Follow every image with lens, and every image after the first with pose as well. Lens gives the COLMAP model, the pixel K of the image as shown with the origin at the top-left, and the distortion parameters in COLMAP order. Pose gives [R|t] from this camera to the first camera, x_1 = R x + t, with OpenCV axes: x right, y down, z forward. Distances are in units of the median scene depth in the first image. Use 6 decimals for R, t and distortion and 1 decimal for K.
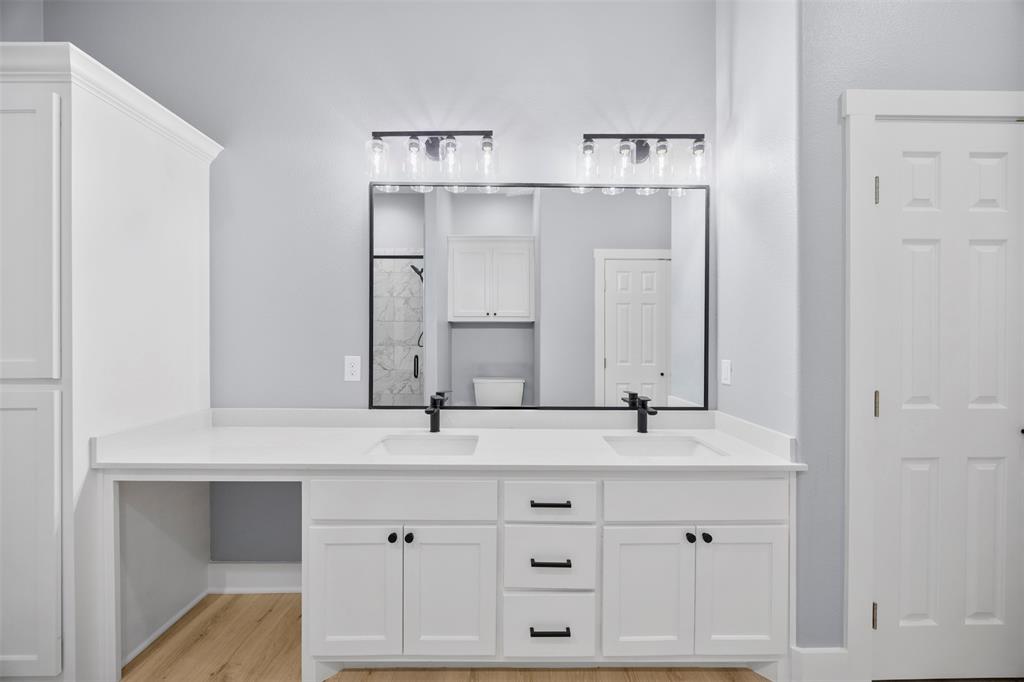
lens RADIAL K [[392.6, 0, 511.2], [0, 392.6, 342.3], [0, 0, 1]] dist [-0.004755, -0.000087]
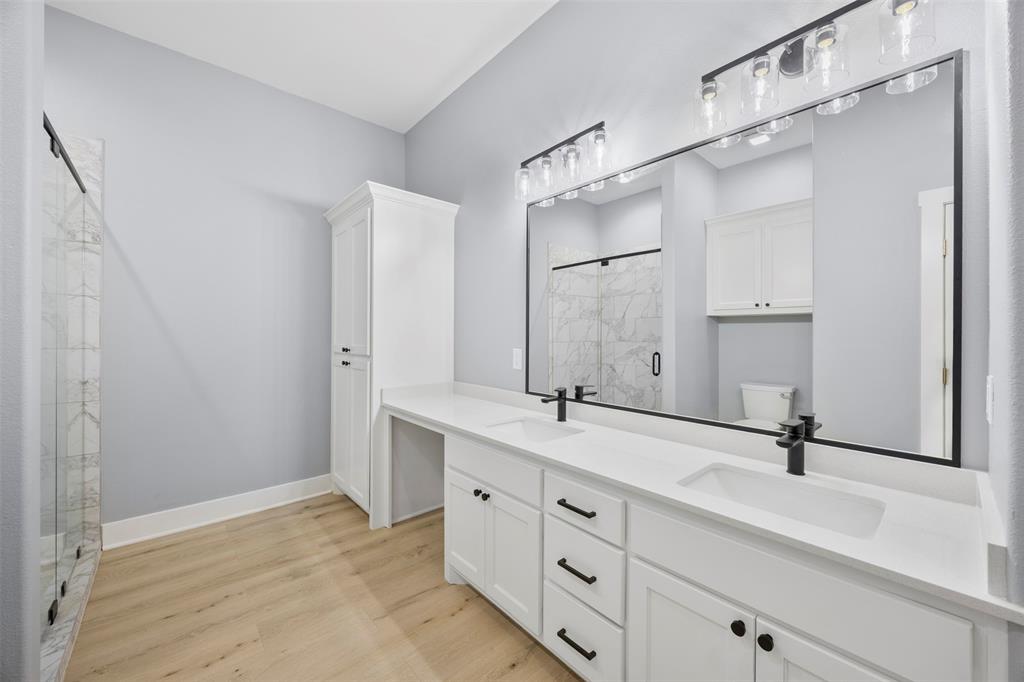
lens RADIAL K [[392.6, 0, 505.1], [0, 392.6, 337.6], [0, 0, 1]] dist [-0.004755, -0.000087]
pose [[0.644254, 0.003912, -0.764802, 0.530369], [-0.008281, 0.999964, -0.001861, 0.001844], [0.764767, 0.007532, 0.644263, 0.188446]]
